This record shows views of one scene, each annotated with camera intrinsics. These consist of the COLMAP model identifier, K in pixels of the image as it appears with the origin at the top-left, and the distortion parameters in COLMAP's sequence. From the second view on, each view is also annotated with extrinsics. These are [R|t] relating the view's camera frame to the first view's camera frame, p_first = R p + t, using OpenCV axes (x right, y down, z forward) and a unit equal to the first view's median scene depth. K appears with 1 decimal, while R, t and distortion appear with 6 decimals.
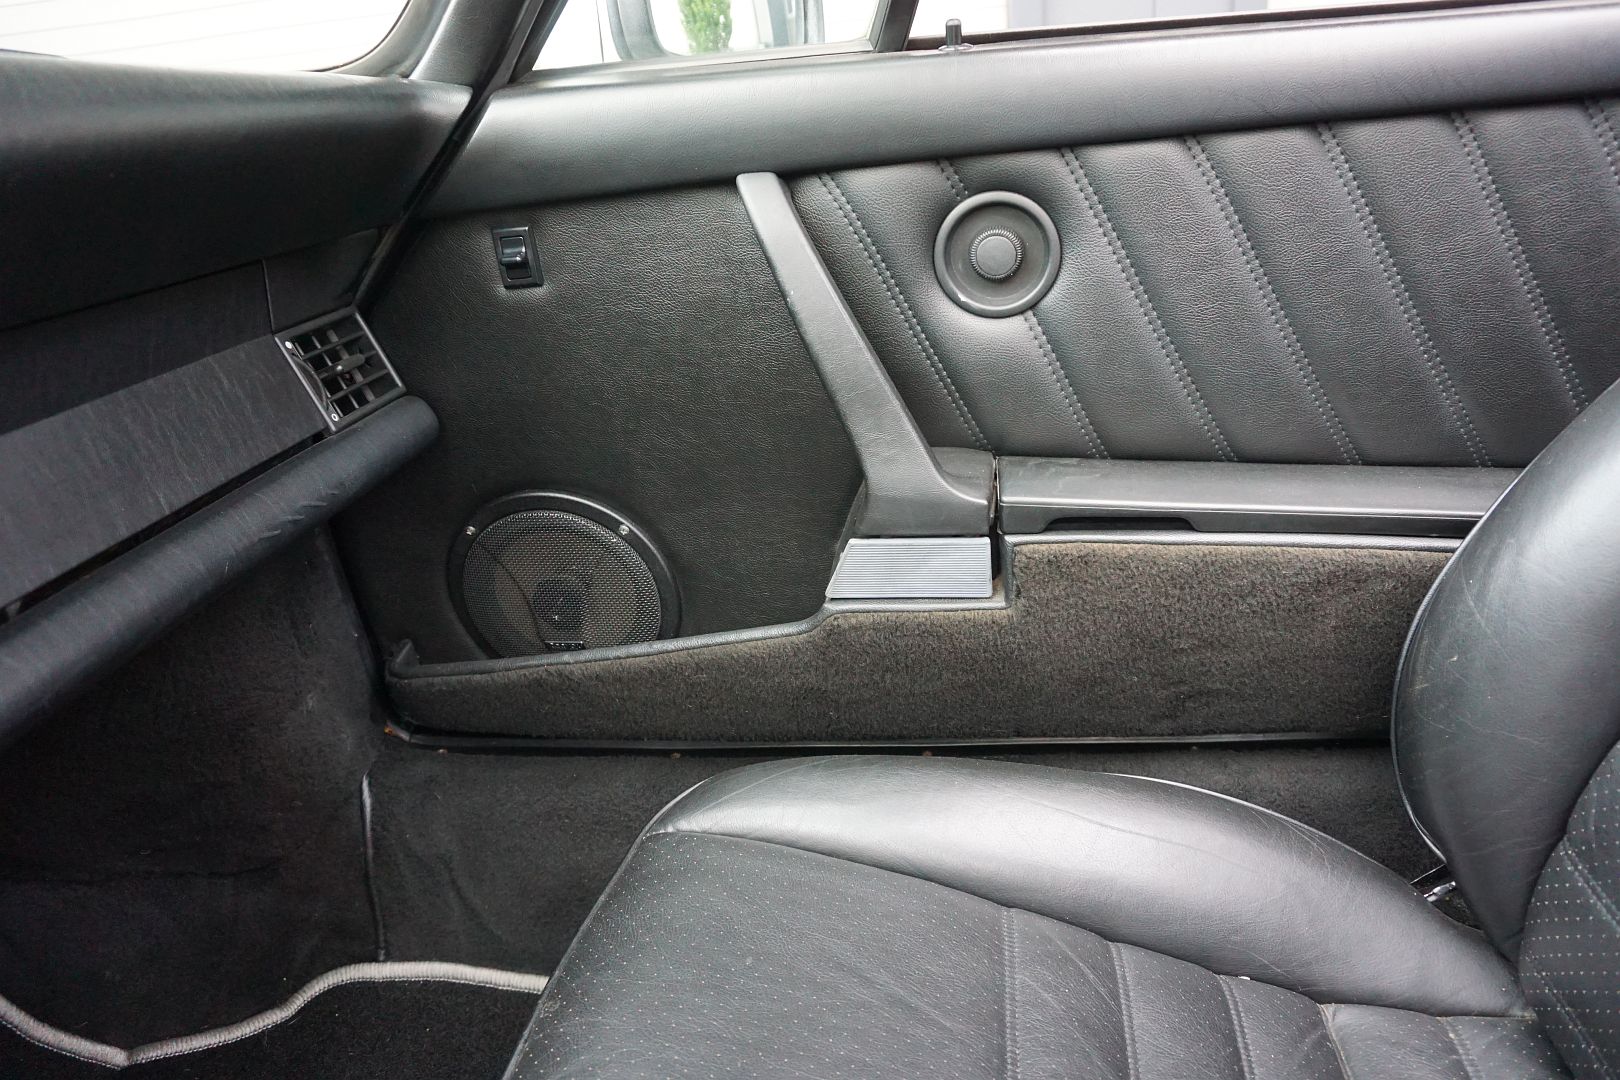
lens RADIAL K [[1172.5, 0, 808.8], [0, 1172.5, 530.6], [0, 0, 1]] dist [-0.041215, 0.029530]
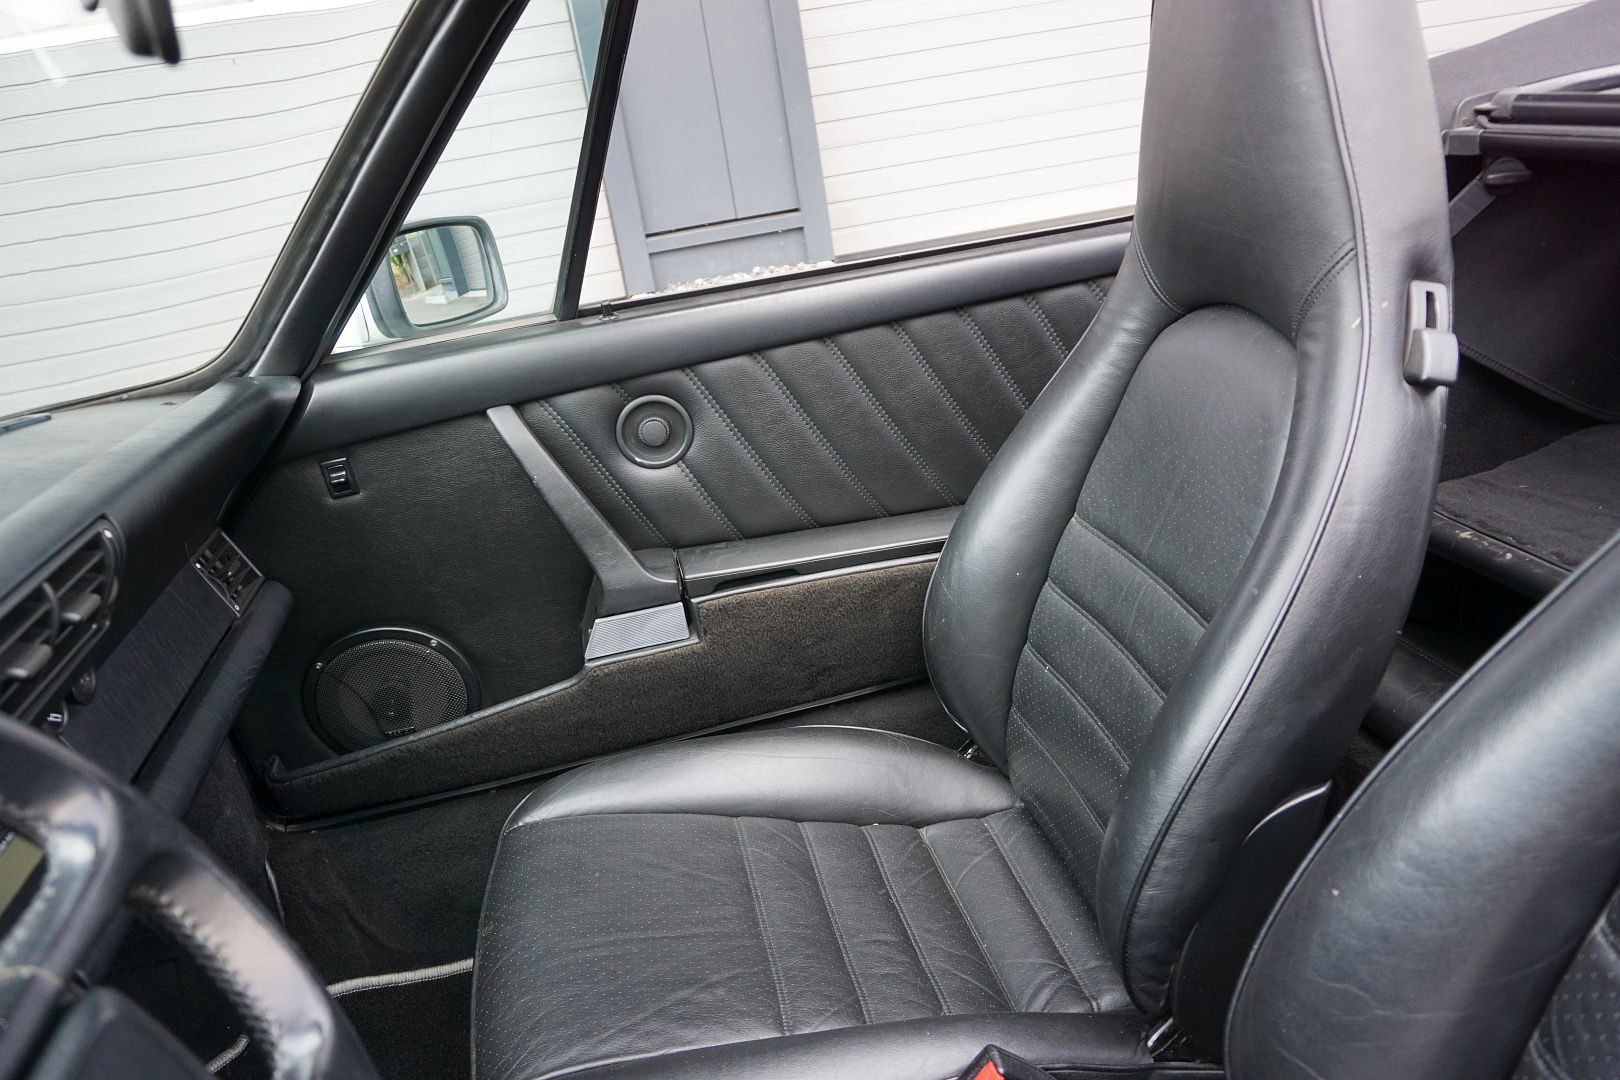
lens RADIAL K [[1172.5, 0, 808.7], [0, 1172.5, 536.1], [0, 0, 1]] dist [-0.041215, 0.029530]
pose [[0.941463, -0.177670, 0.286499, -0.130171], [0.187039, 0.982337, -0.005441, -0.042630], [-0.280472, 0.058710, 0.958065, -0.614288]]
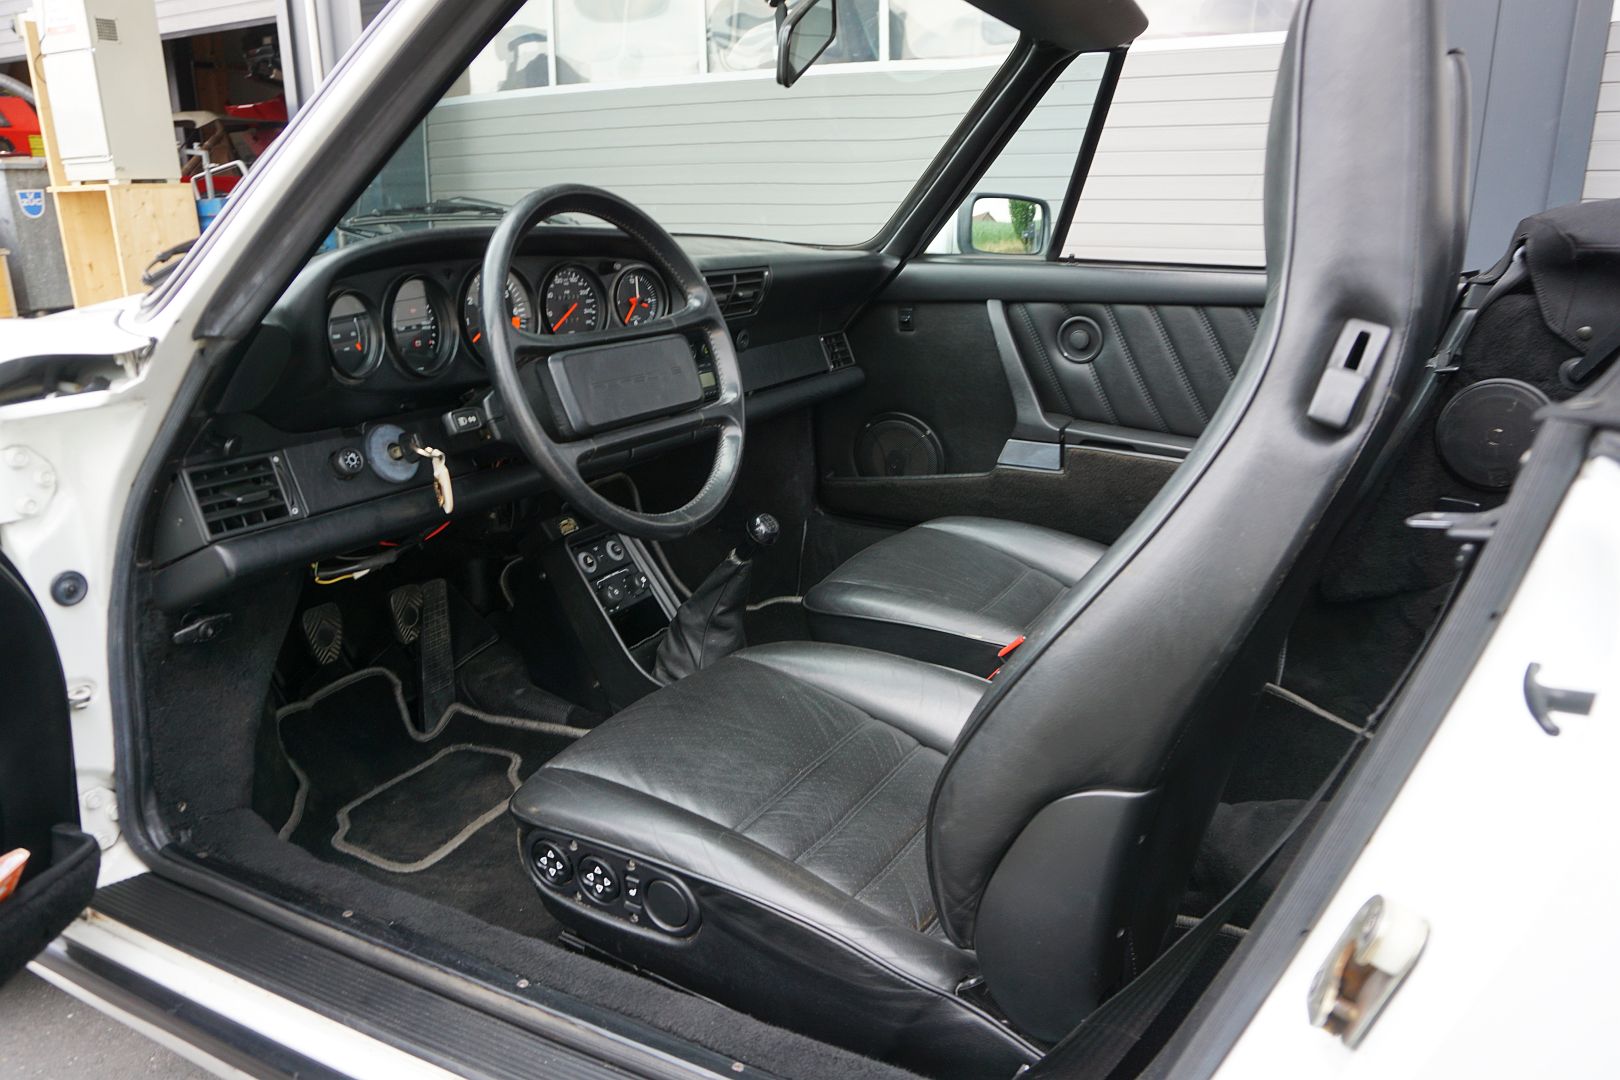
lens RADIAL K [[1172.5, 0, 798.9], [0, 1172.5, 530.2], [0, 0, 1]] dist [-0.041215, 0.029530]
pose [[0.935130, 0.171628, -0.309960, 0.455810], [-0.194462, 0.979919, -0.044090, 0.424442], [0.296168, 0.101505, 0.949727, -1.646025]]
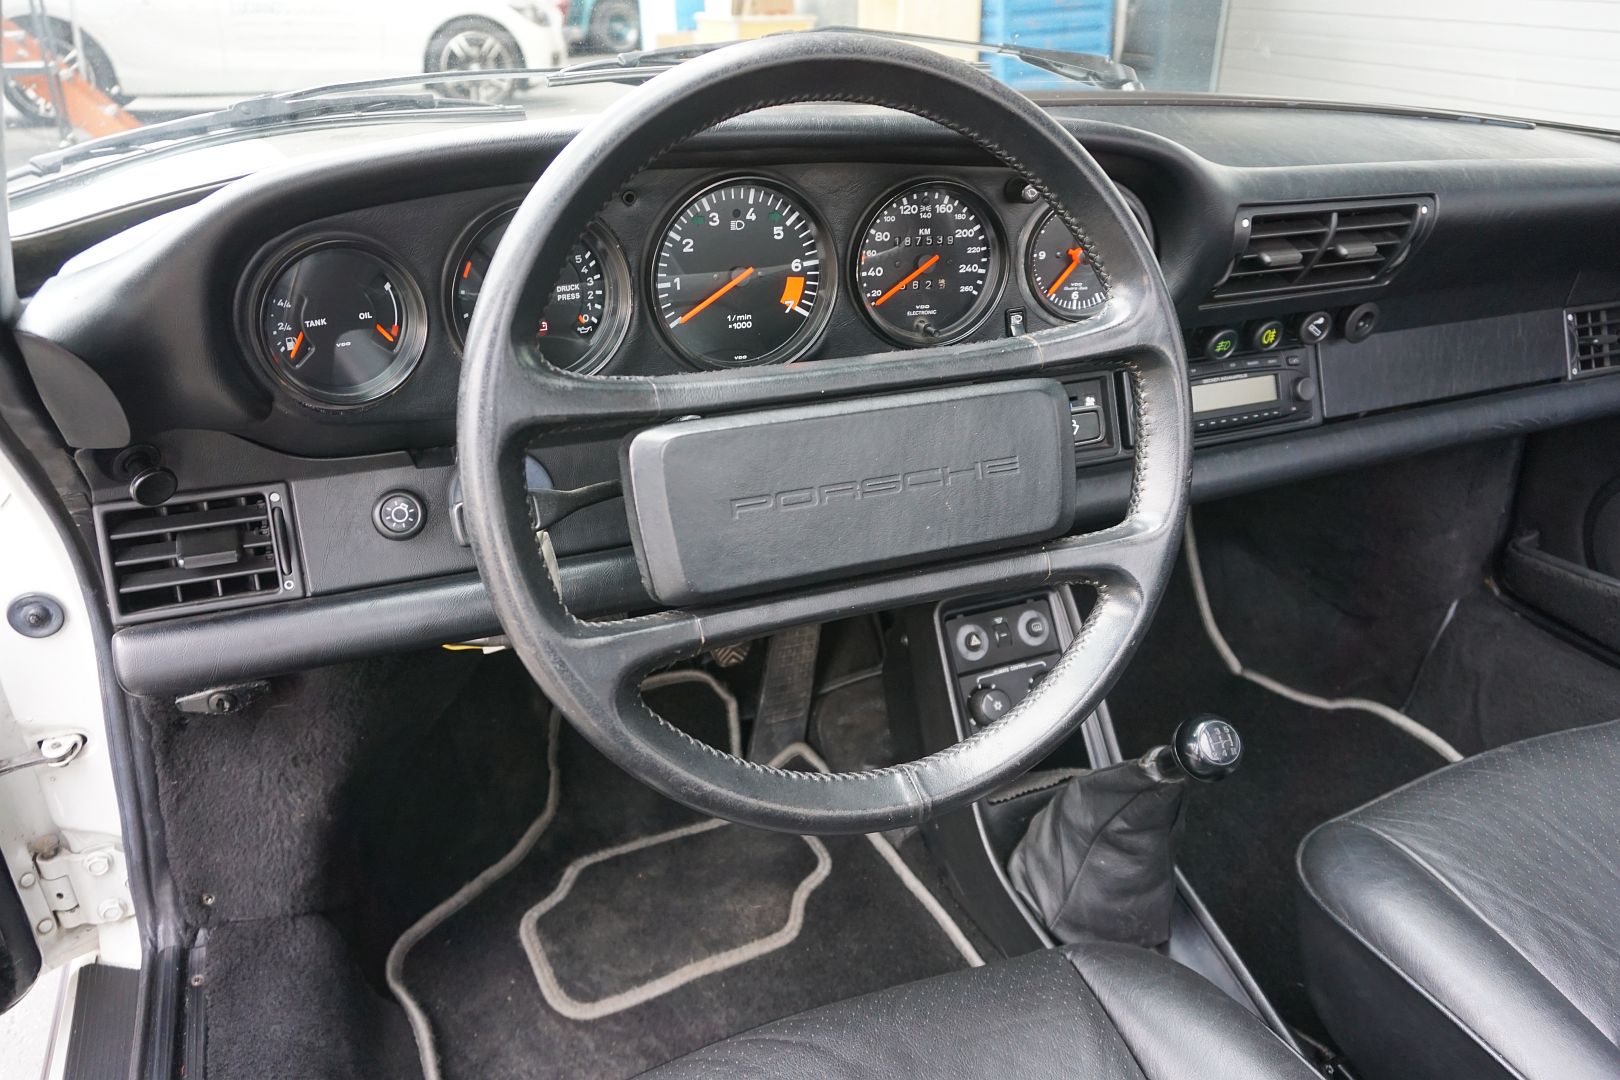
lens RADIAL K [[1172.5, 0, 806.2], [0, 1172.5, 544.1], [0, 0, 1]] dist [-0.041215, 0.029530]
pose [[0.529208, 0.463580, -0.710657, 0.231849], [-0.362137, 0.880840, 0.304921, 0.002507], [0.767330, 0.095989, 0.634027, -0.682484]]
